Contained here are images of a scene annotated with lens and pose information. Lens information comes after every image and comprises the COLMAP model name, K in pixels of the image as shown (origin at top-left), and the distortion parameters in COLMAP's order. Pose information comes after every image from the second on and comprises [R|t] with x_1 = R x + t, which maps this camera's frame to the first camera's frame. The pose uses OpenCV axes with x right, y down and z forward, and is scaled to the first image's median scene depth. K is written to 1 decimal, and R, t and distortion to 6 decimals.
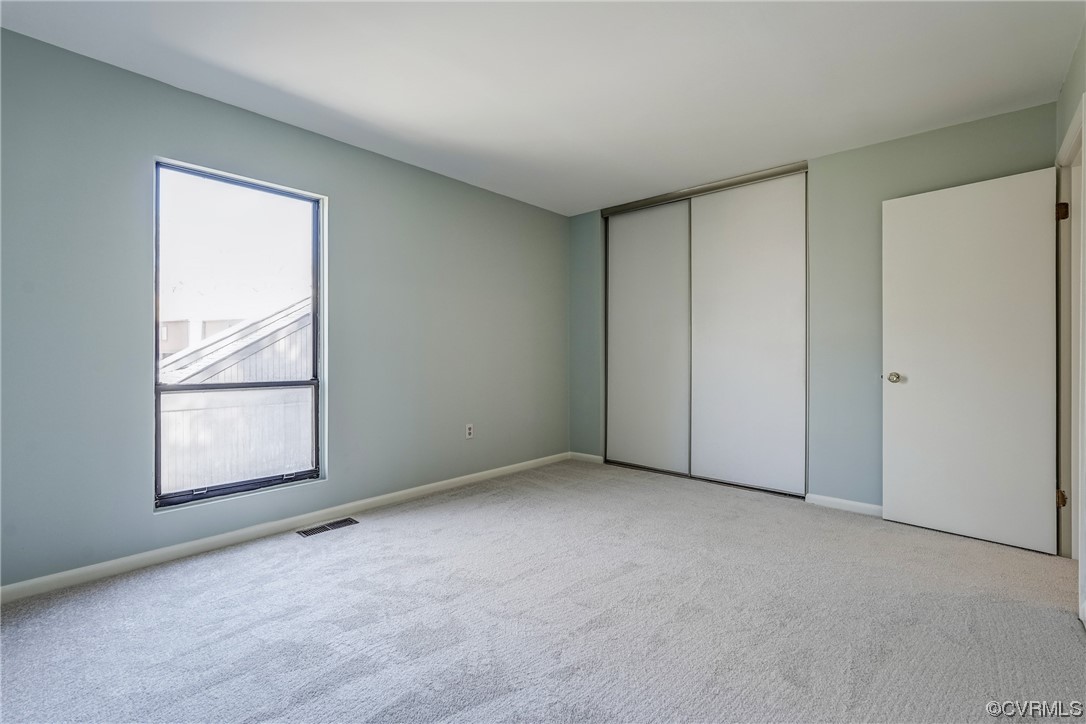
lens RADIAL K [[486.7, 0, 543.3], [0, 486.7, 354.2], [0, 0, 1]] dist [-0.002850, 0.000267]
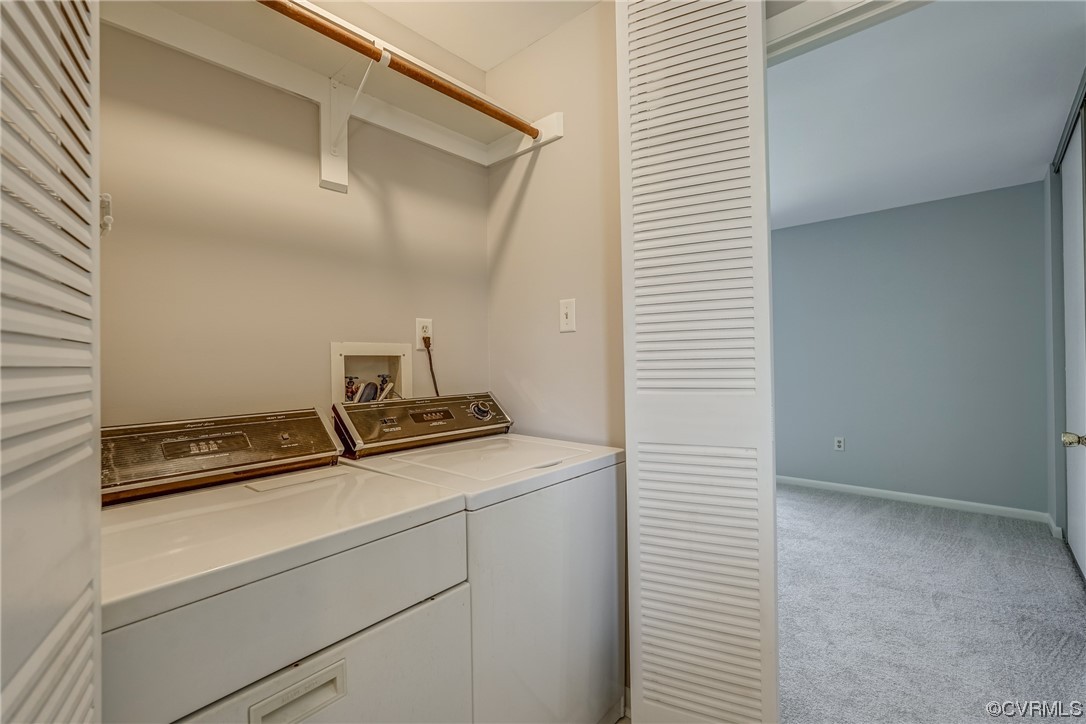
lens RADIAL K [[476.1, 0, 546.6], [0, 476.1, 362.0], [0, 0, 1]] dist [-0.001948, 0.000306]
pose [[-0.002741, -0.003535, -0.999990, 1.053671], [0.013556, 0.999902, -0.003572, -0.036257], [0.999904, -0.013565, -0.002693, 0.393921]]
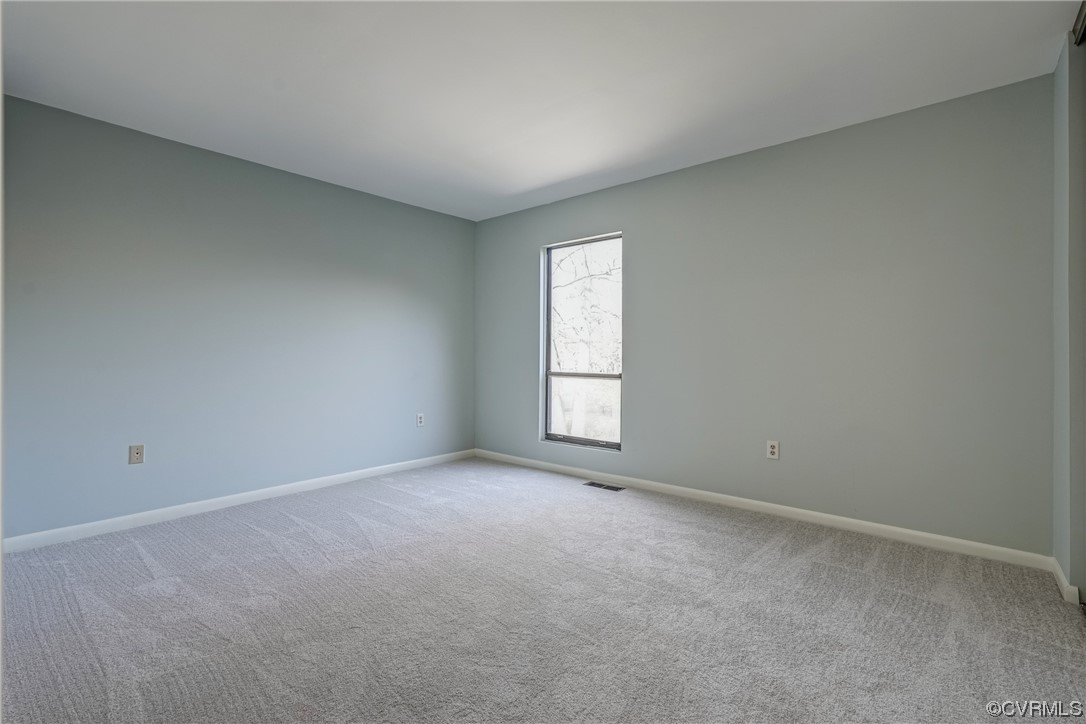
lens RADIAL K [[486.7, 0, 543.3], [0, 486.7, 354.2], [0, 0, 1]] dist [-0.002850, 0.000267]
pose [[0.031903, 0.000104, -0.999491, 0.735959], [0.000155, 1.000000, 0.000109, -0.001357], [0.999491, -0.000158, 0.031903, 0.675905]]
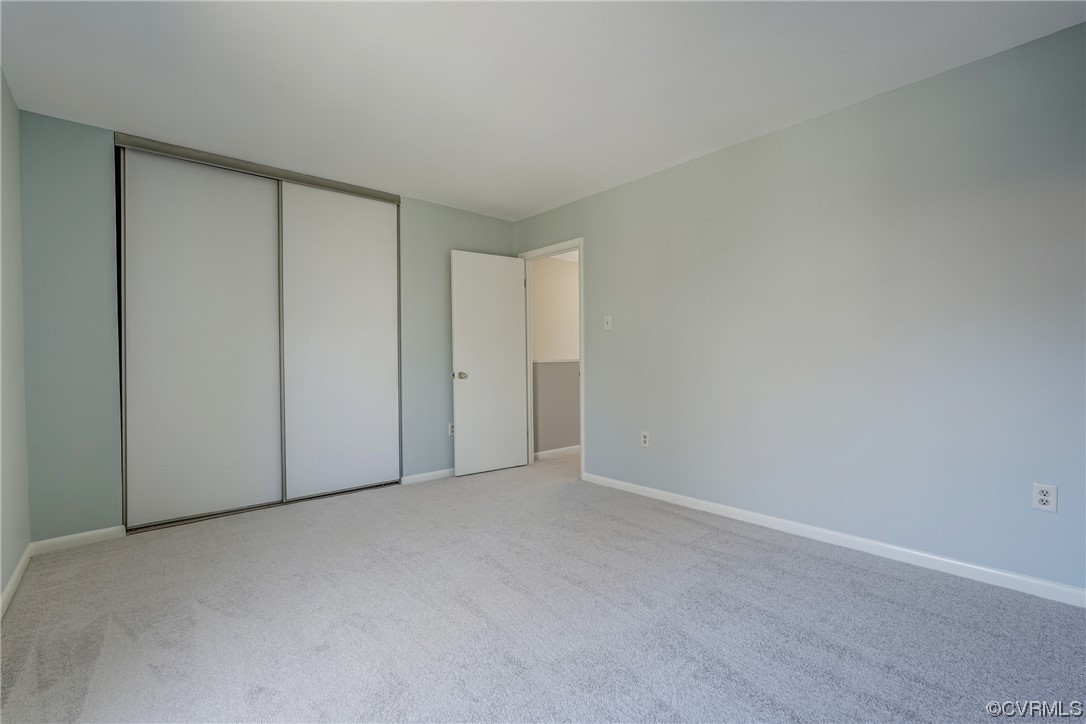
lens RADIAL K [[486.7, 0, 543.3], [0, 486.7, 354.2], [0, 0, 1]] dist [-0.002850, 0.000267]
pose [[0.121280, 0.005345, 0.992604, -0.589160], [0.009979, 0.999928, -0.006604, -0.001317], [-0.992568, 0.010706, 0.121218, 0.513506]]
